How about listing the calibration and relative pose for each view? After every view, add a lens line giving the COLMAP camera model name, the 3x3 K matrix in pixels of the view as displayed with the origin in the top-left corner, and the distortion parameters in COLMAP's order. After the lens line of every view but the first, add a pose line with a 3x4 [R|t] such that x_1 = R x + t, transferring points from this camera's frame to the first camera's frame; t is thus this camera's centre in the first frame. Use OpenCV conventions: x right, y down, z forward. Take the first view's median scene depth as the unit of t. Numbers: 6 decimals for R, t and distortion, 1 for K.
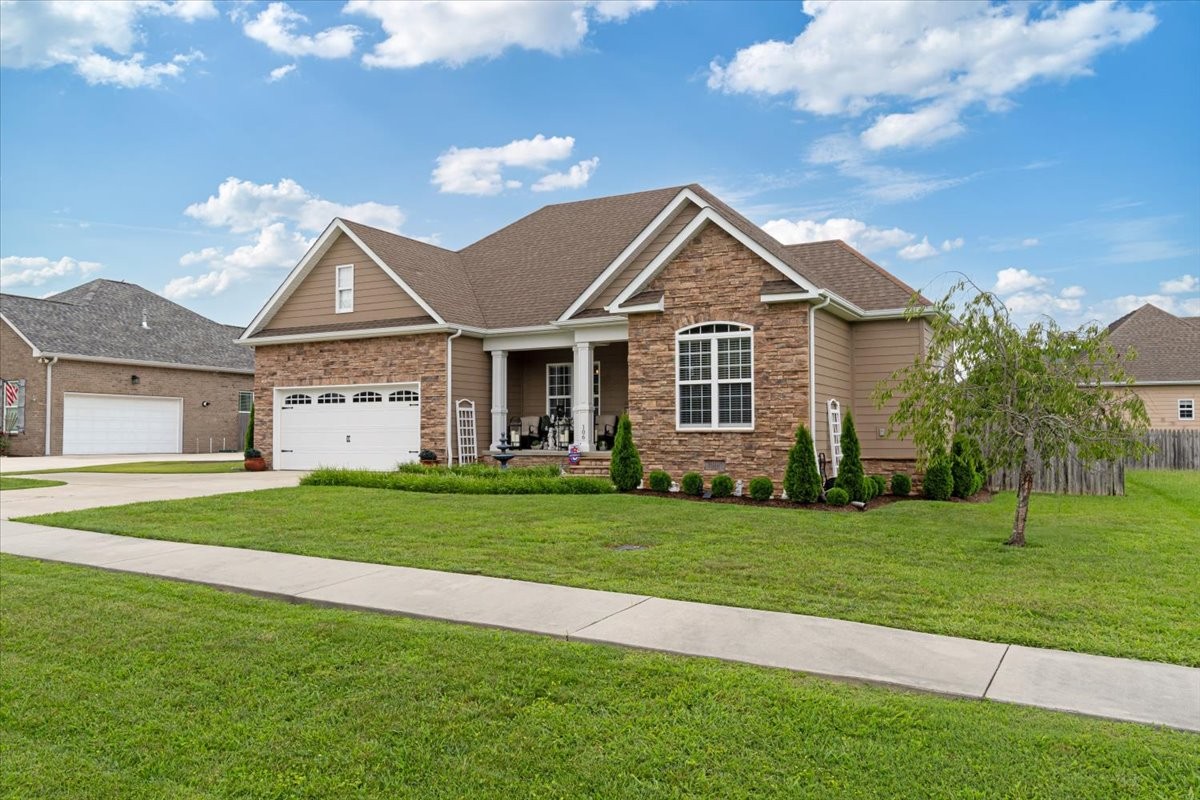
lens RADIAL K [[942.4, 0, 600.0], [0, 942.4, 400.0], [0, 0, 1]] dist [-0.000325, 0.000761]
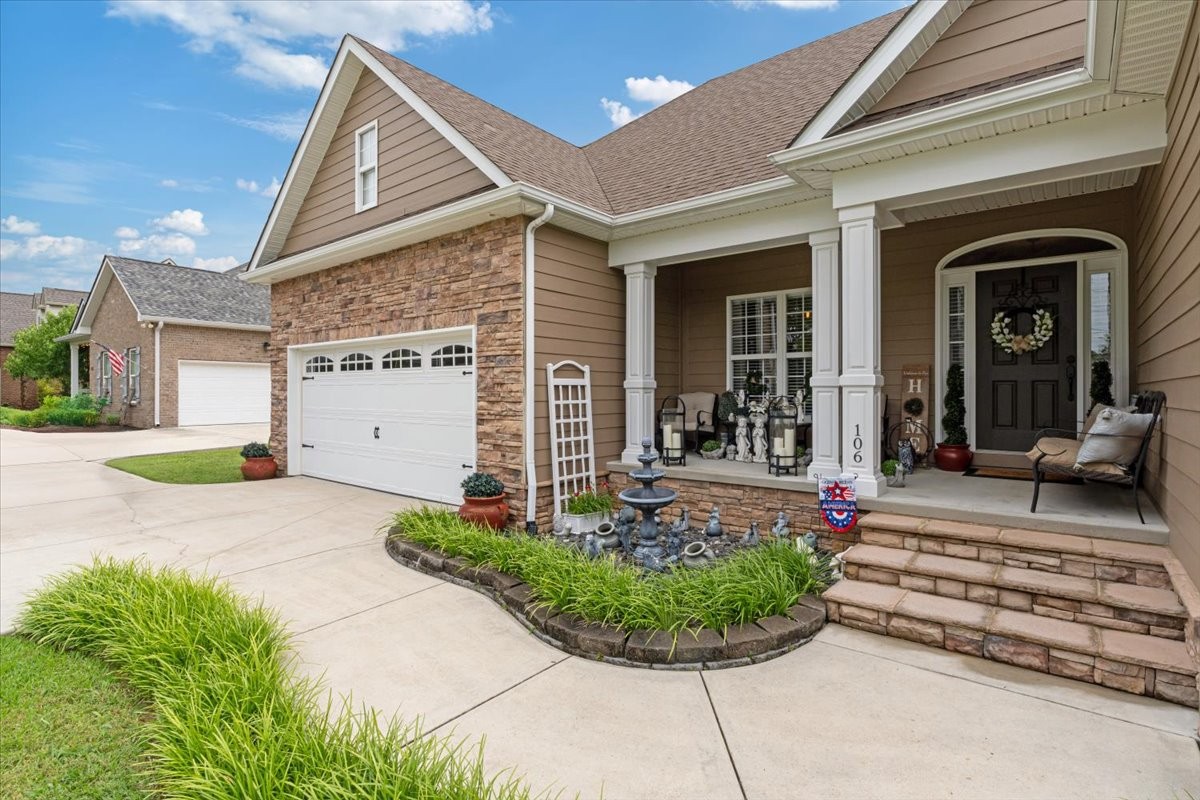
lens RADIAL K [[584.1, 0, 600.0], [0, 584.1, 400.0], [0, 0, 1]] dist [0.000923, 0.000175]
pose [[0.982342, 0.004236, -0.187047, -0.069448], [0.006114, 0.998483, 0.054724, 0.002787], [0.186995, -0.054902, 0.980826, 0.690547]]
